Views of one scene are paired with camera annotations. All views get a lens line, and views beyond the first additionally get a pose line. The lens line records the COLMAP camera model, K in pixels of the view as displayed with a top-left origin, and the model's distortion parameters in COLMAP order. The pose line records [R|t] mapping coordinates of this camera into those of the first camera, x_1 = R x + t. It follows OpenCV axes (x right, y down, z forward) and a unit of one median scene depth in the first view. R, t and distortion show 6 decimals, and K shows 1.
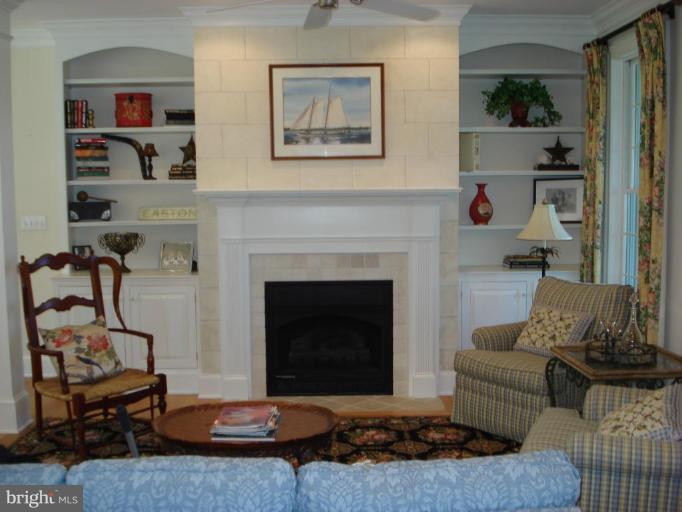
lens RADIAL K [[776.5, 0, 338.0], [0, 776.5, 254.7], [0, 0, 1]] dist [-0.066920, 0.000000]
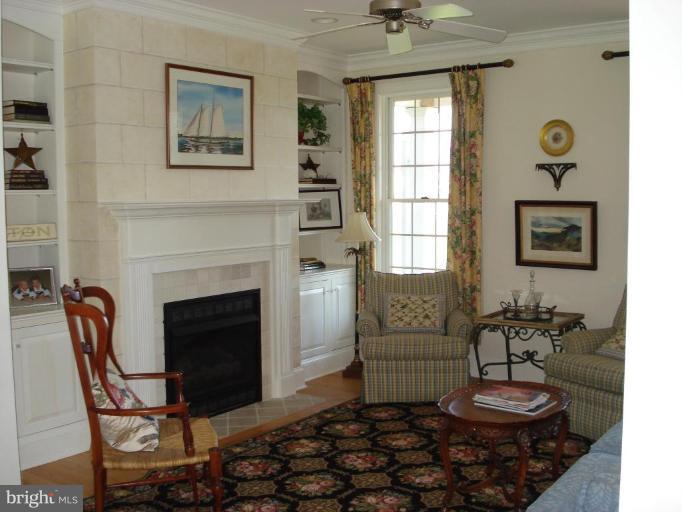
lens RADIAL K [[776.5, 0, 337.6], [0, 776.5, 257.2], [0, 0, 1]] dist [-0.066920, 0.000000]
pose [[0.606359, -0.061721, 0.792792, -0.690268], [0.075462, 0.996950, 0.019900, -0.021517], [-0.791602, 0.047759, 0.609168, 0.297050]]
